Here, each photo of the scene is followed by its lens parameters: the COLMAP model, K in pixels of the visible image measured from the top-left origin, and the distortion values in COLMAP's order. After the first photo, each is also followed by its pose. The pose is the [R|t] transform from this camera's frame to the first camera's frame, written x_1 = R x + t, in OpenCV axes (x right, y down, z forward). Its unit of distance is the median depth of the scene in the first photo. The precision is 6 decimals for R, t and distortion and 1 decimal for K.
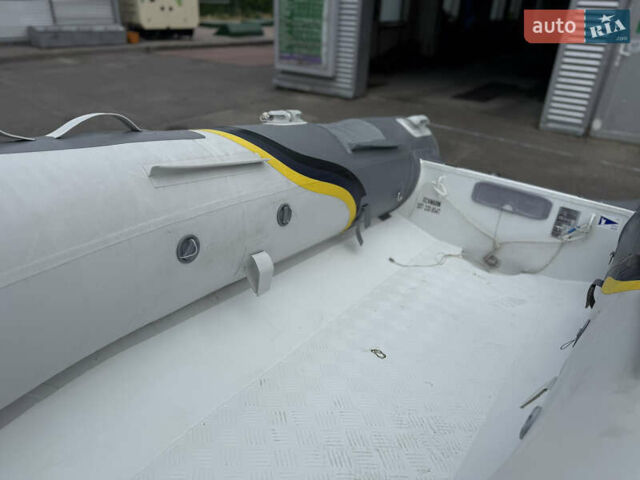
lens RADIAL K [[459.2, 0, 315.6], [0, 459.2, 235.9], [0, 0, 1]] dist [0.002852, -0.008354]
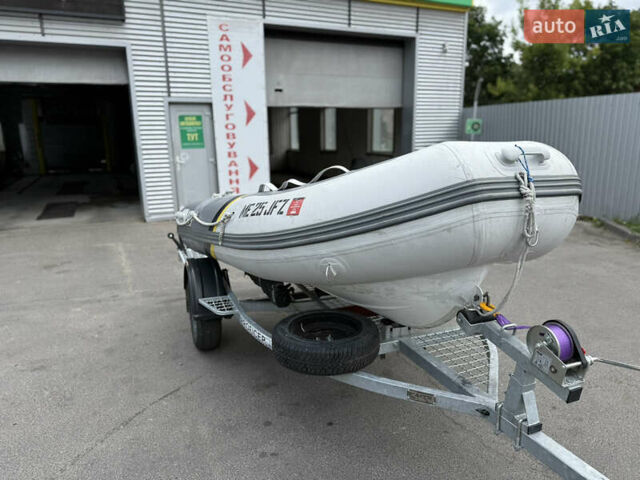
lens RADIAL K [[451.6, 0, 319.4], [0, 451.6, 237.0], [0, 0, 1]] dist [0.051689, -0.065462]
pose [[0.483886, -0.235780, 0.842770, -0.414651], [0.431334, 0.902180, 0.004746, 0.011626], [-0.761450, 0.361219, 0.538252, -0.054316]]
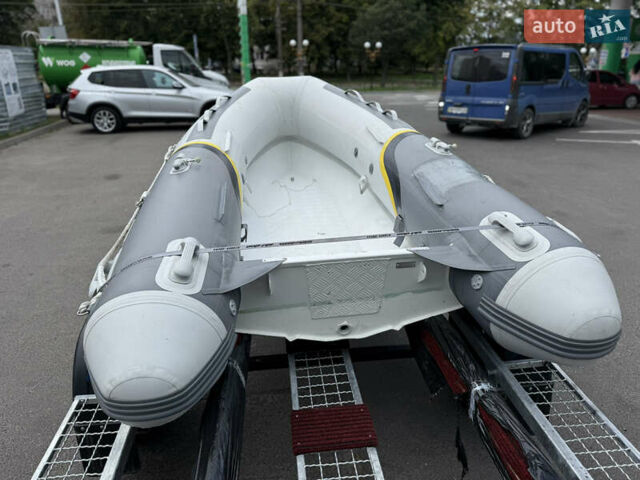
lens RADIAL K [[452.4, 0, 318.2], [0, 452.4, 236.1], [0, 0, 1]] dist [0.021874, -0.037914]
pose [[-0.697223, 0.219231, -0.682509, 0.358504], [-0.346453, 0.730461, 0.588555, -0.216046], [0.627575, 0.646812, -0.433340, 0.437255]]
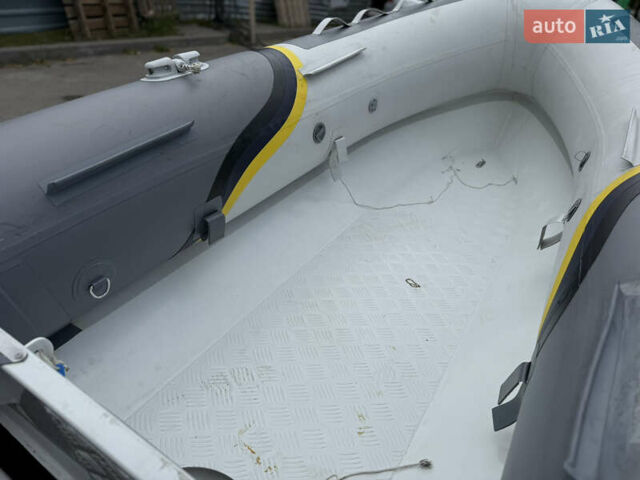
lens RADIAL K [[454.6, 0, 322.0], [0, 454.6, 238.2], [0, 0, 1]] dist [0.001138, -0.006841]
pose [[-0.977178, -0.111091, -0.181059, 0.127944], [-0.212410, 0.501373, 0.838753, -0.149002], [-0.002400, 0.858070, -0.513527, 0.337649]]
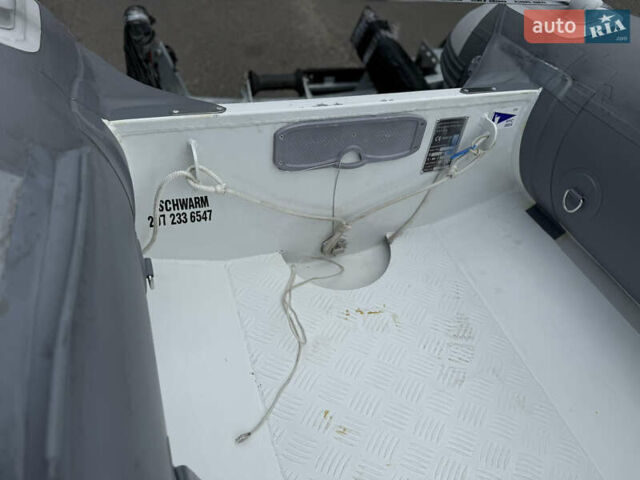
lens RADIAL K [[450.7, 0, 317.2], [0, 450.7, 240.4], [0, 0, 1]] dist [0.104605, -0.189987]
pose [[0.557374, -0.616159, 0.556491, 0.029065], [0.264262, 0.767060, 0.584623, -0.091343], [-0.787083, -0.178794, 0.590367, 0.243518]]
